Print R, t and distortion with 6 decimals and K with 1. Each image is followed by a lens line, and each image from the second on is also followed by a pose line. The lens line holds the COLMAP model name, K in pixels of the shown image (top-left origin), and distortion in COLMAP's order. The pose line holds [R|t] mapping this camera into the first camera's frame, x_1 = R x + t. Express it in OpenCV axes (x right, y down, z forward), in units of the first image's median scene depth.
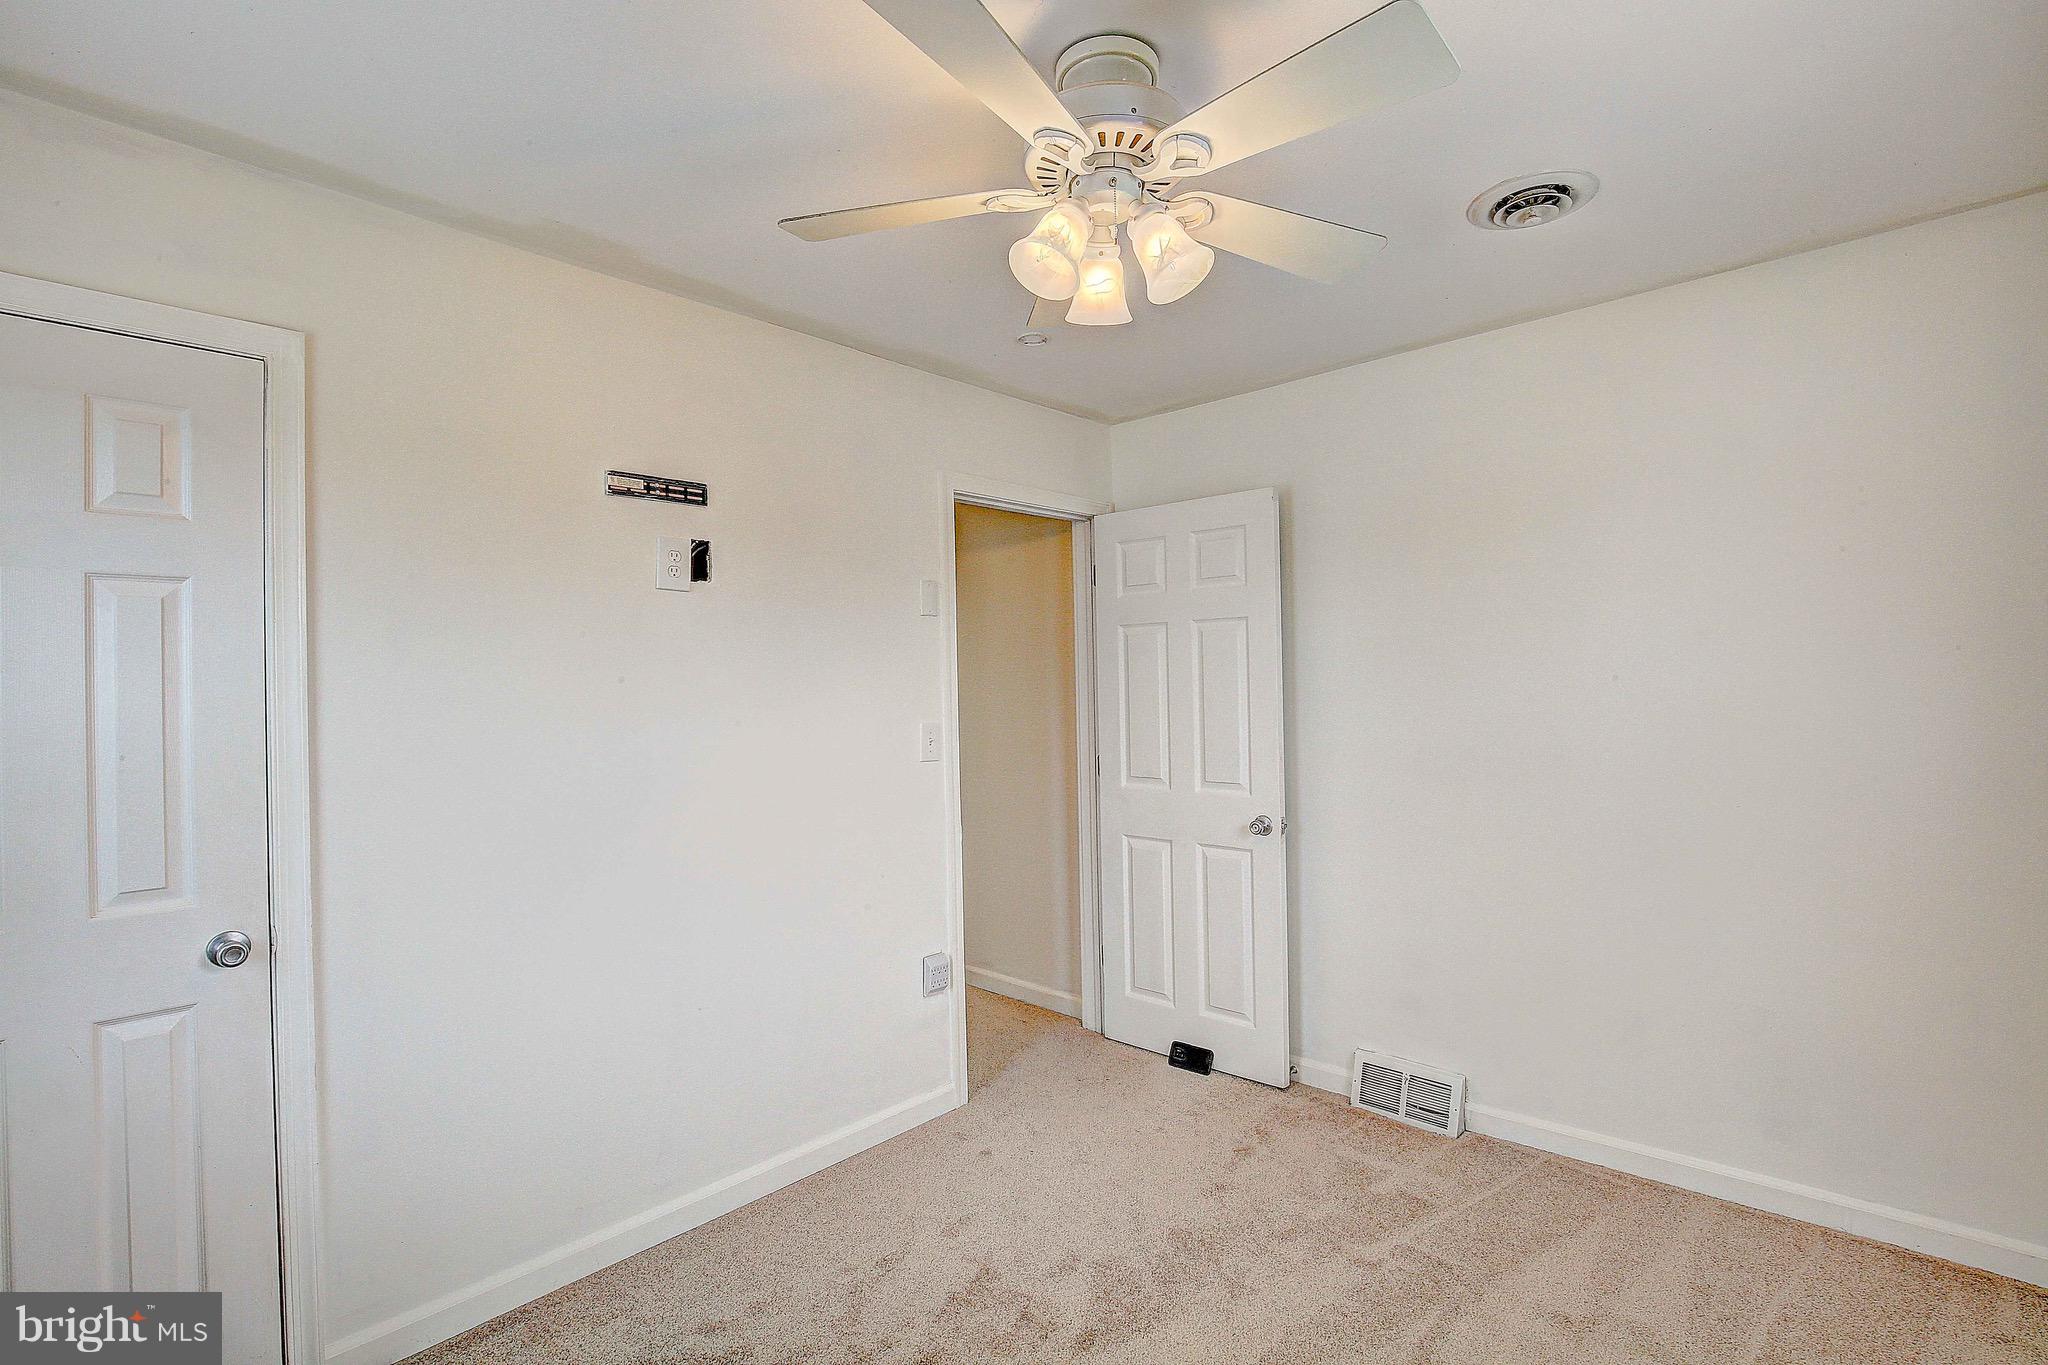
lens RADIAL K [[939.5, 0, 1025.9], [0, 939.5, 677.6], [0, 0, 1]] dist [-0.037316, 0.008032]
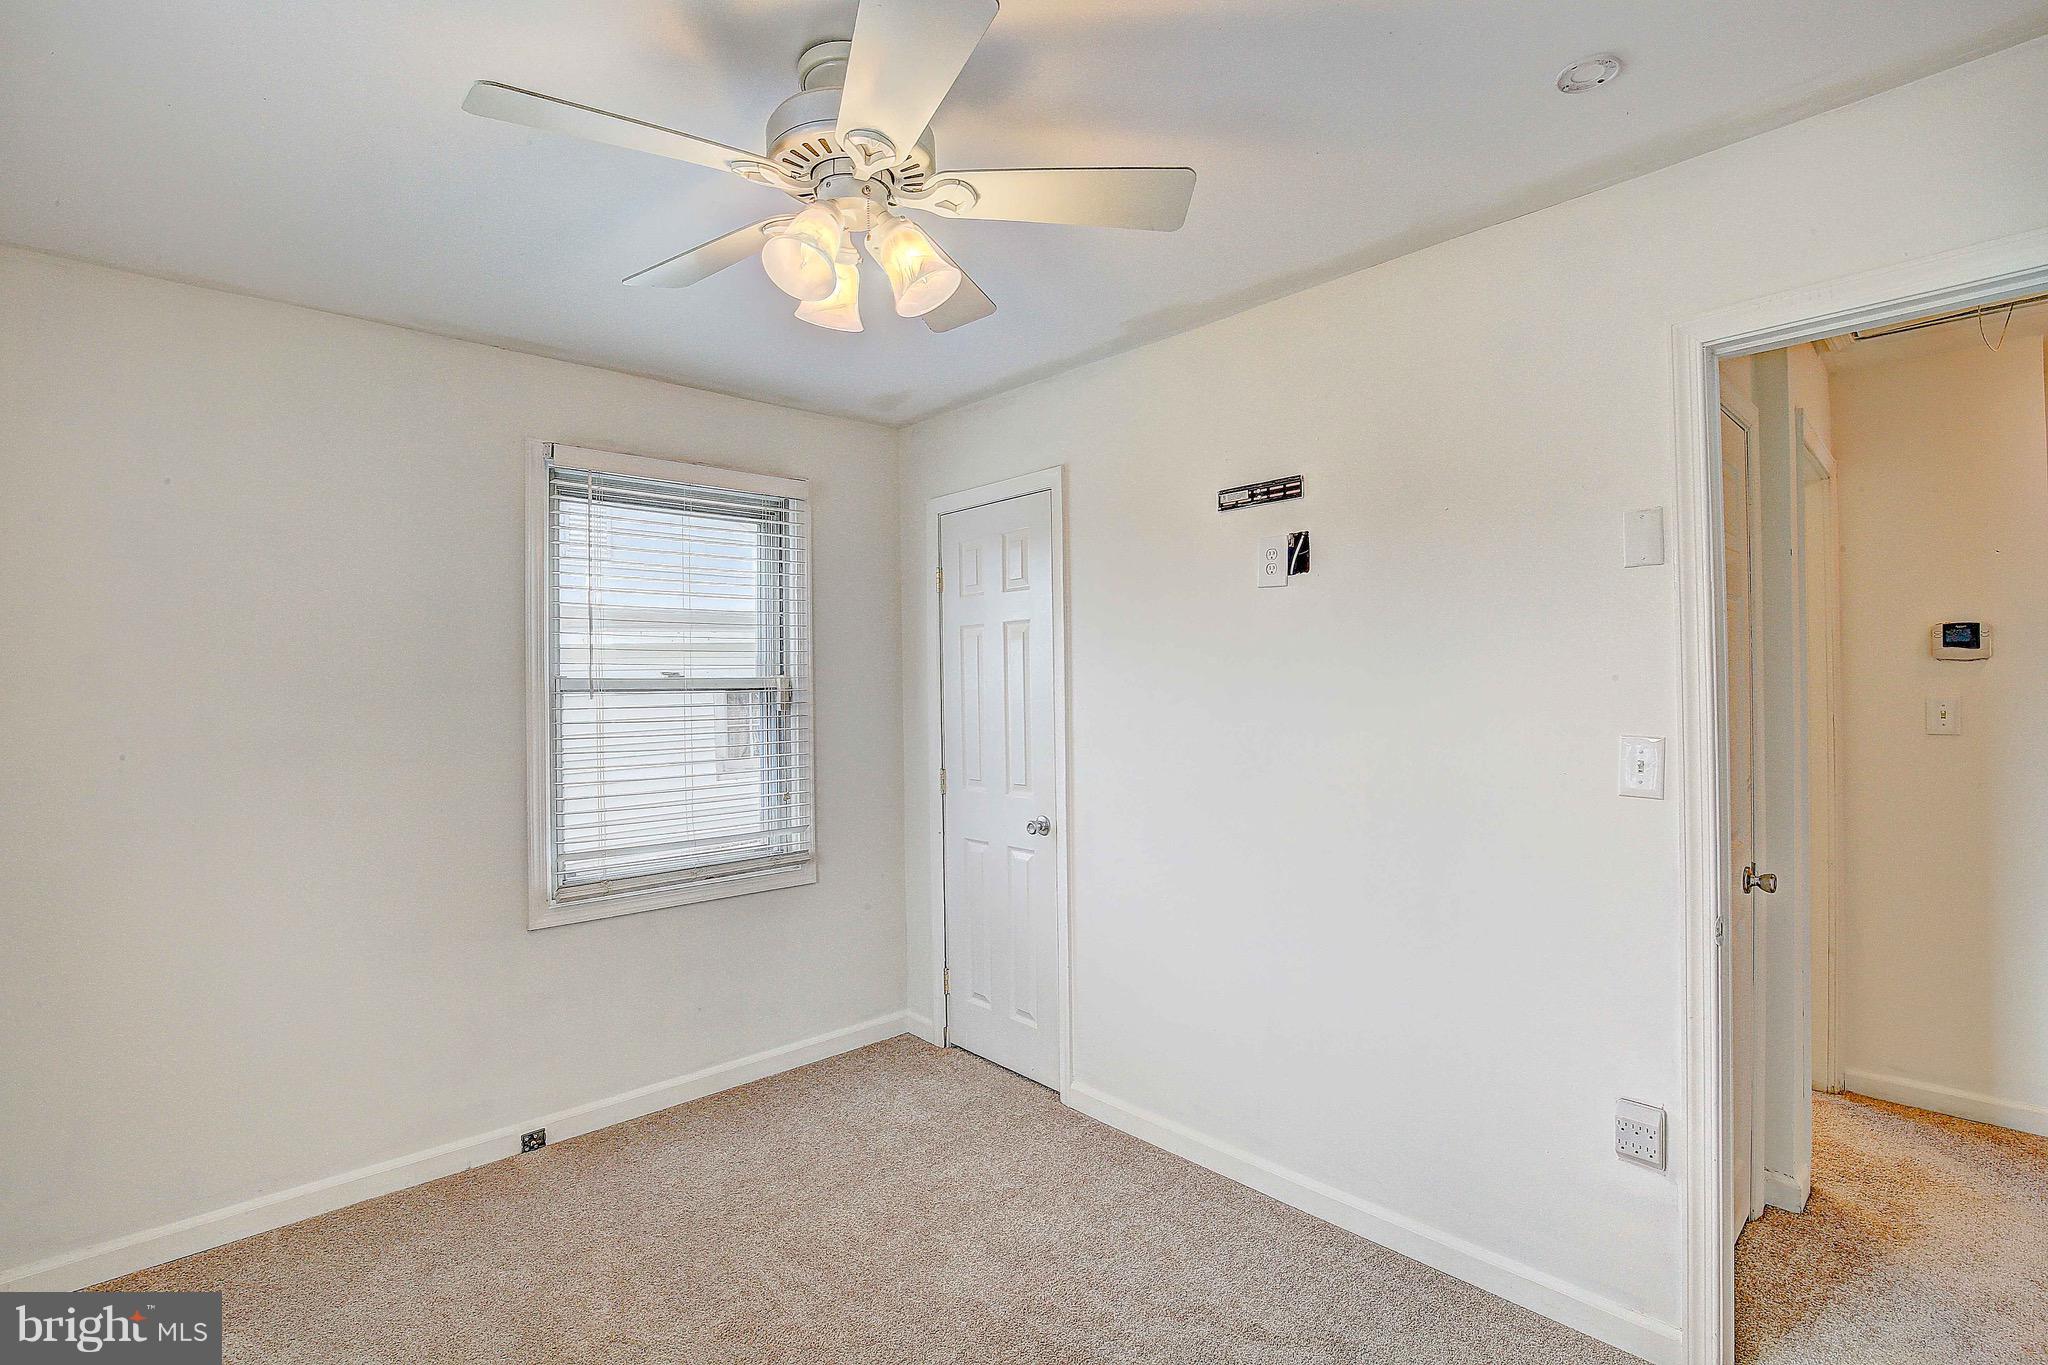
lens RADIAL K [[939.5, 0, 1025.9], [0, 939.5, 677.6], [0, 0, 1]] dist [-0.037316, 0.008032]
pose [[-0.071119, 0.015513, -0.997347, 0.695135], [0.024368, 0.999608, 0.013810, -0.014047], [0.997170, -0.023321, -0.071469, 0.806734]]
